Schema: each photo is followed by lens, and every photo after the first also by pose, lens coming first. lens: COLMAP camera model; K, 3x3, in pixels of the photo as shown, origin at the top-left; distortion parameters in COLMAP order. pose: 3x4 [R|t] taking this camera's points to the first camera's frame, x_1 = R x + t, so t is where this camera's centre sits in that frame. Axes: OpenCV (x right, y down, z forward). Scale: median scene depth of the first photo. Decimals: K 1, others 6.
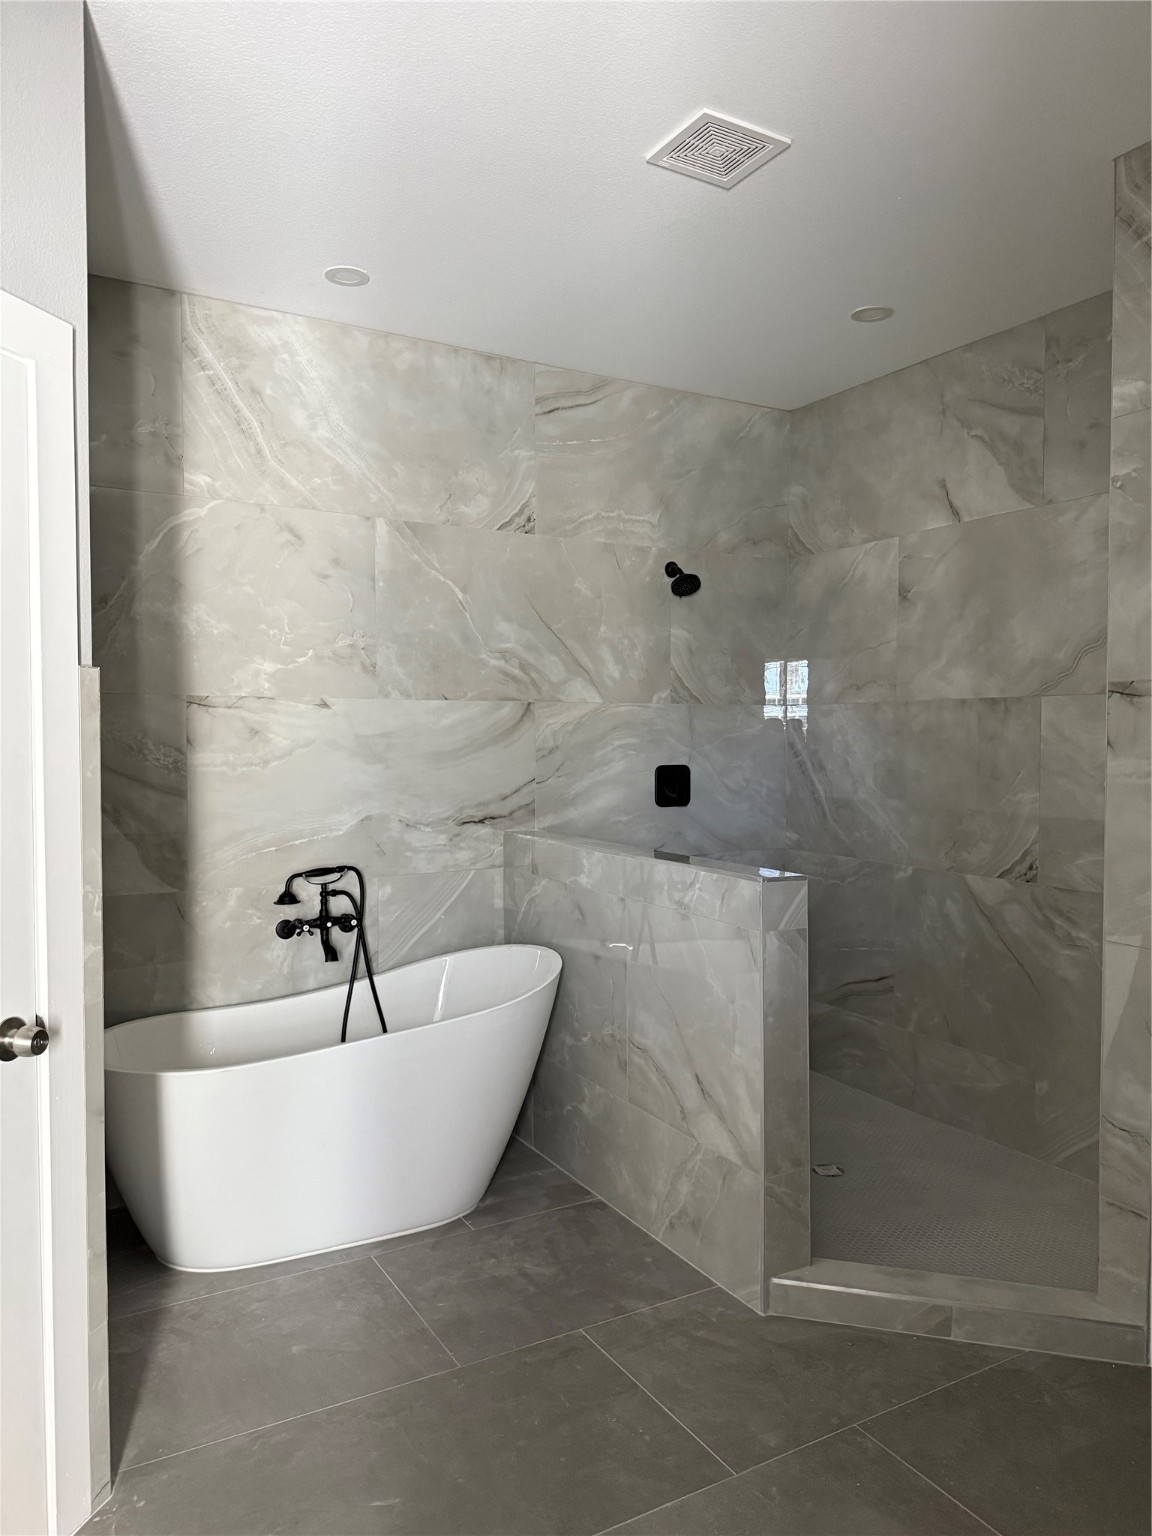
lens RADIAL K [[1076.5, 0, 574.1], [0, 1076.5, 765.7], [0, 0, 1]] dist [0.045623, -0.064116]
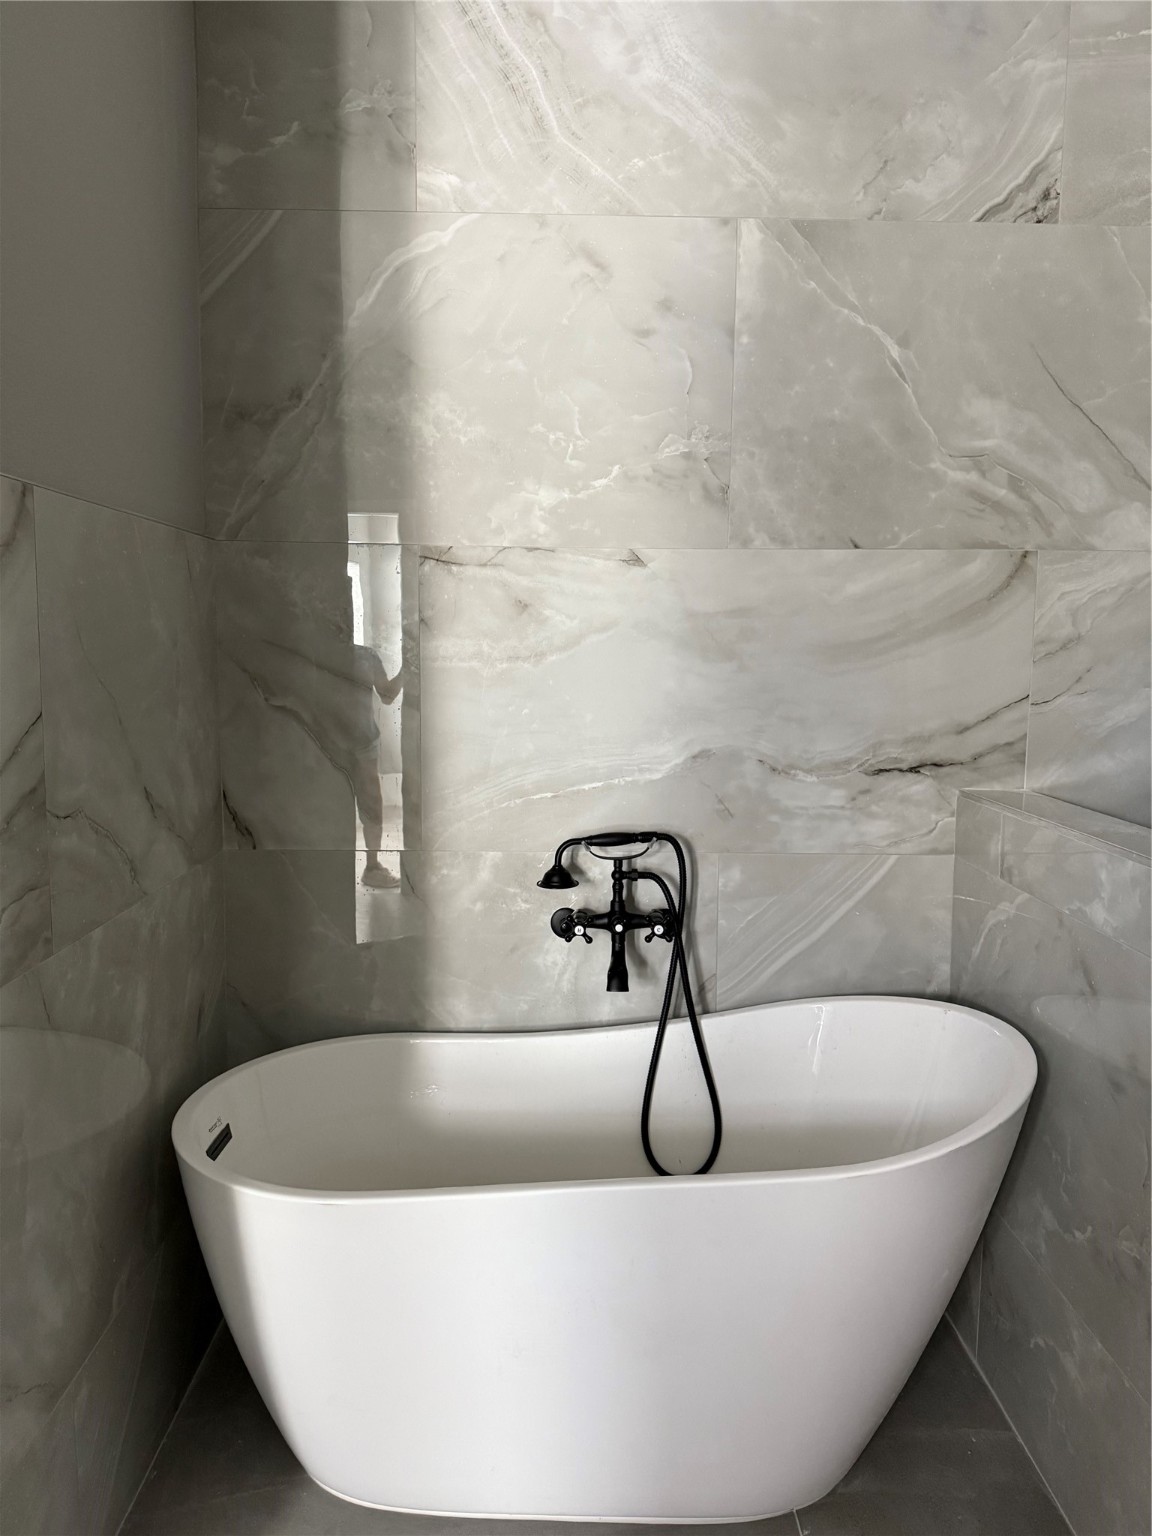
lens RADIAL K [[1076.5, 0, 563.3], [0, 1076.5, 780.0], [0, 0, 1]] dist [0.045623, -0.064116]
pose [[0.873715, 0.065133, -0.482057, 0.027096], [-0.025509, 0.995767, 0.088307, 0.013146], [0.485768, -0.064858, 0.871678, 0.455789]]
